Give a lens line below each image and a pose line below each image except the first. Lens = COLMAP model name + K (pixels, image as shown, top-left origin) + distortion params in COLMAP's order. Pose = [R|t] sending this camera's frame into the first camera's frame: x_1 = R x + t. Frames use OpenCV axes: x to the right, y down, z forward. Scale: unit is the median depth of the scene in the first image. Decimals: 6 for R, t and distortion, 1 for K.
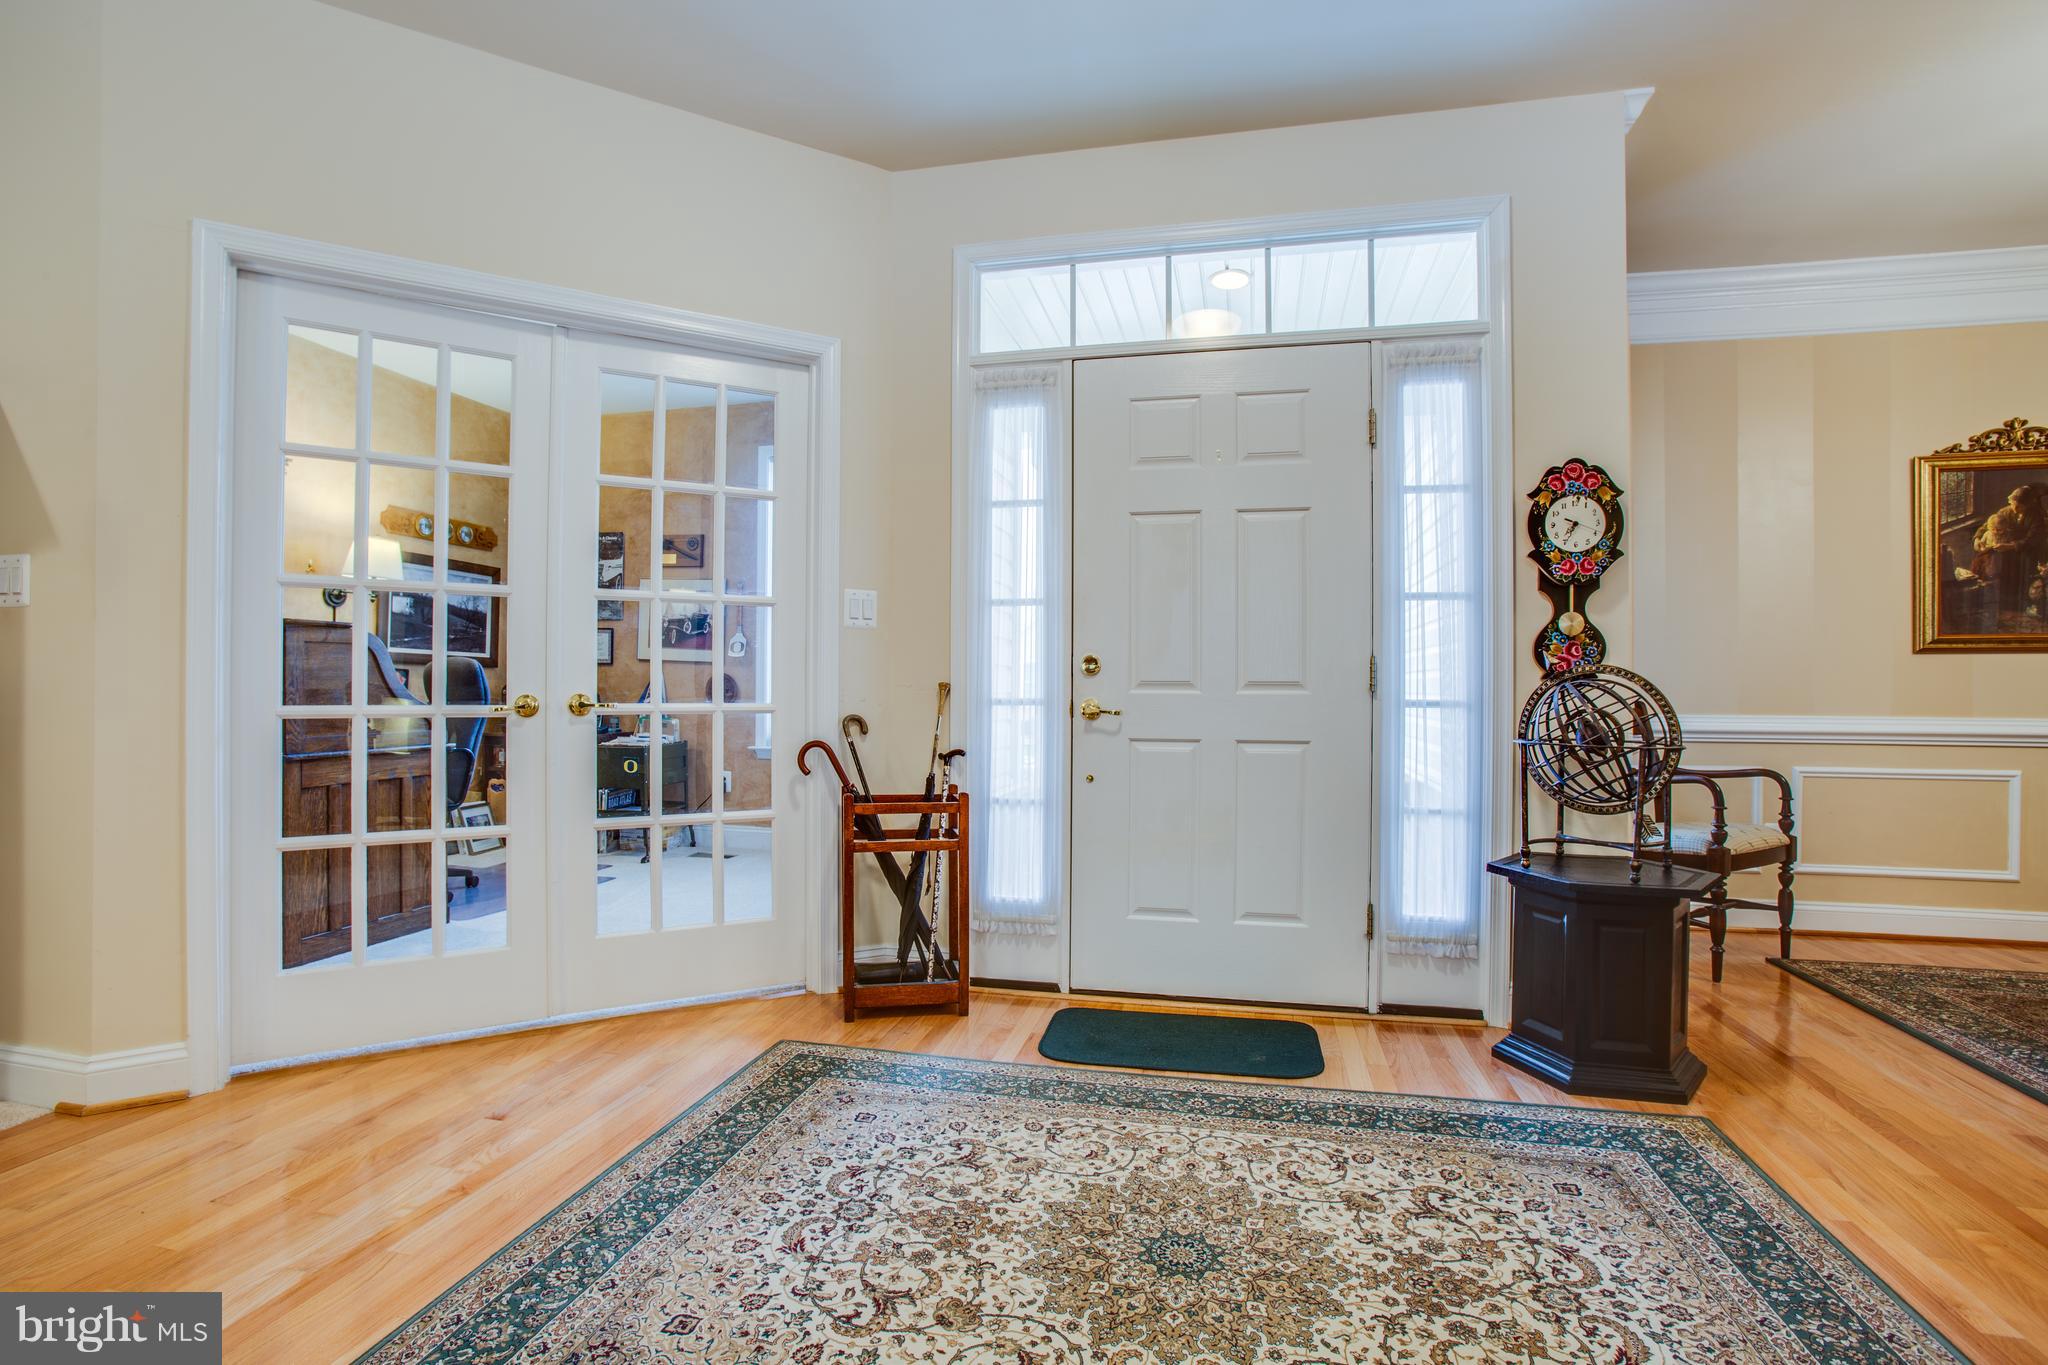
lens RADIAL K [[959.6, 0, 1007.8], [0, 959.6, 686.8], [0, 0, 1]] dist [-0.044790, 0.000299]
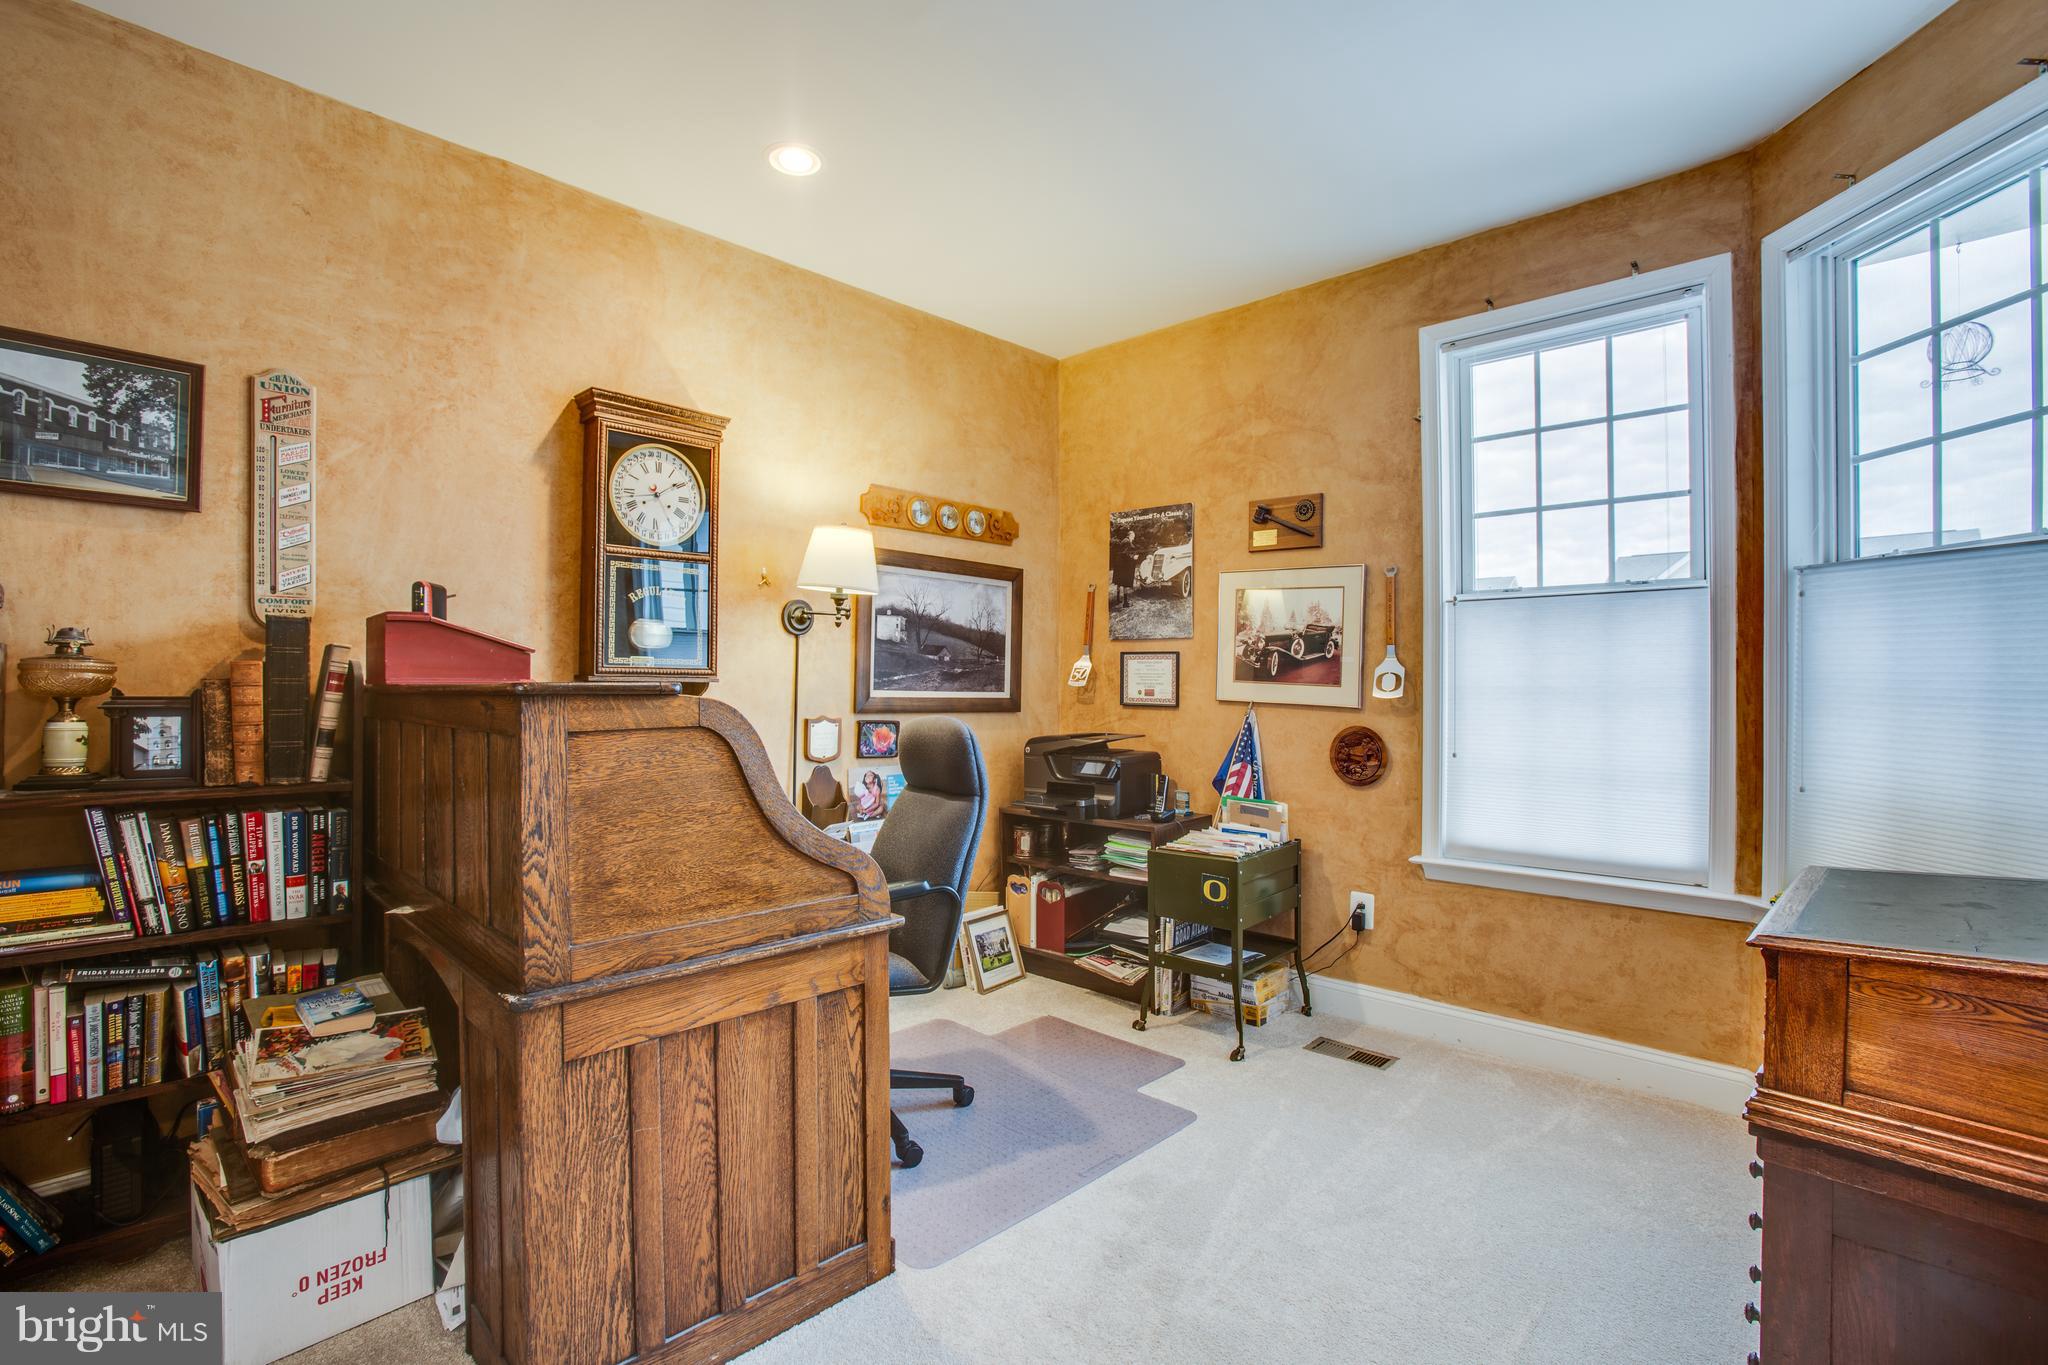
lens RADIAL K [[958.7, 0, 1018.4], [0, 958.7, 686.1], [0, 0, 1]] dist [-0.048296, 0.015680]
pose [[0.863284, -0.002996, -0.504709, -0.188170], [0.002836, 0.999995, -0.001085, -0.039372], [0.504710, -0.000495, 0.863289, 0.399896]]
